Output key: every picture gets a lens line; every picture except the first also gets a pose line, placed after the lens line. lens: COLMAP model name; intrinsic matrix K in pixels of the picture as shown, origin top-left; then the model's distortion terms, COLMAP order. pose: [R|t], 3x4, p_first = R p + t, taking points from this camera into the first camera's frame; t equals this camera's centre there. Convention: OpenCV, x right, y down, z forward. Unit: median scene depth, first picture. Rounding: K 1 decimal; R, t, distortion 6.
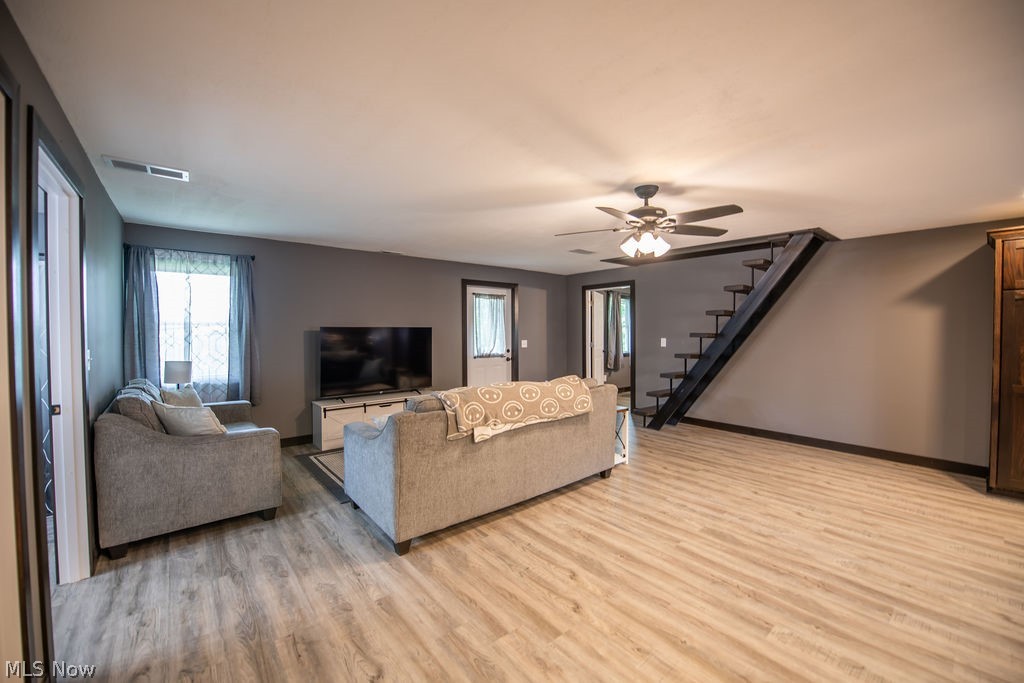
lens RADIAL K [[406.1, 0, 518.1], [0, 406.1, 336.8], [0, 0, 1]] dist [-0.018680, -0.001639]
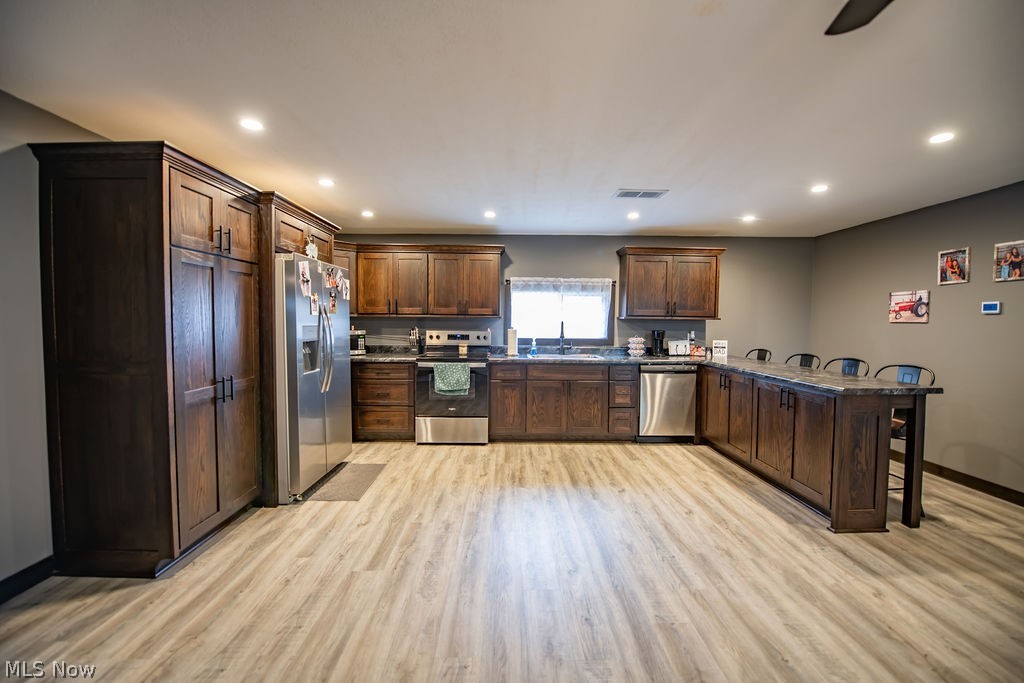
lens RADIAL K [[406.1, 0, 510.6], [0, 406.1, 336.3], [0, 0, 1]] dist [-0.018680, -0.001639]
pose [[-0.771501, -0.033364, 0.635352, 0.393537], [0.005865, 0.998209, 0.059539, -0.009595], [-0.636201, 0.049661, -0.769924, 1.122052]]
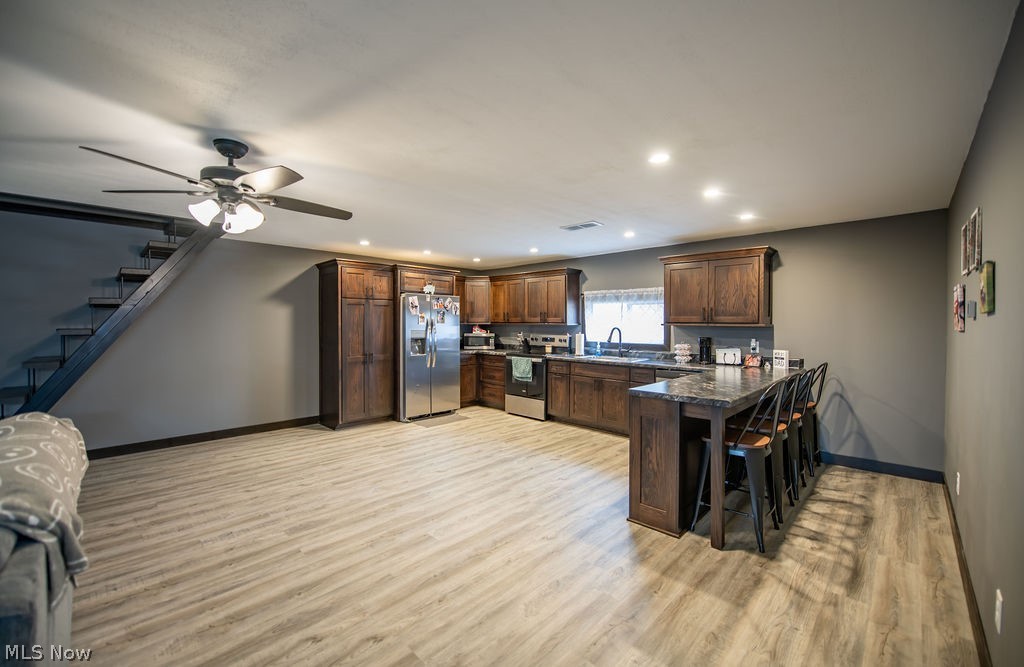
lens RADIAL K [[410.2, 0, 510.6], [0, 410.2, 329.2], [0, 0, 1]] dist [-0.023087, 0.000147]
pose [[-0.094383, -0.016688, 0.995396, -0.454140], [0.020333, 0.999619, 0.018686, -0.009763], [-0.995328, 0.022003, -0.094008, 0.466522]]
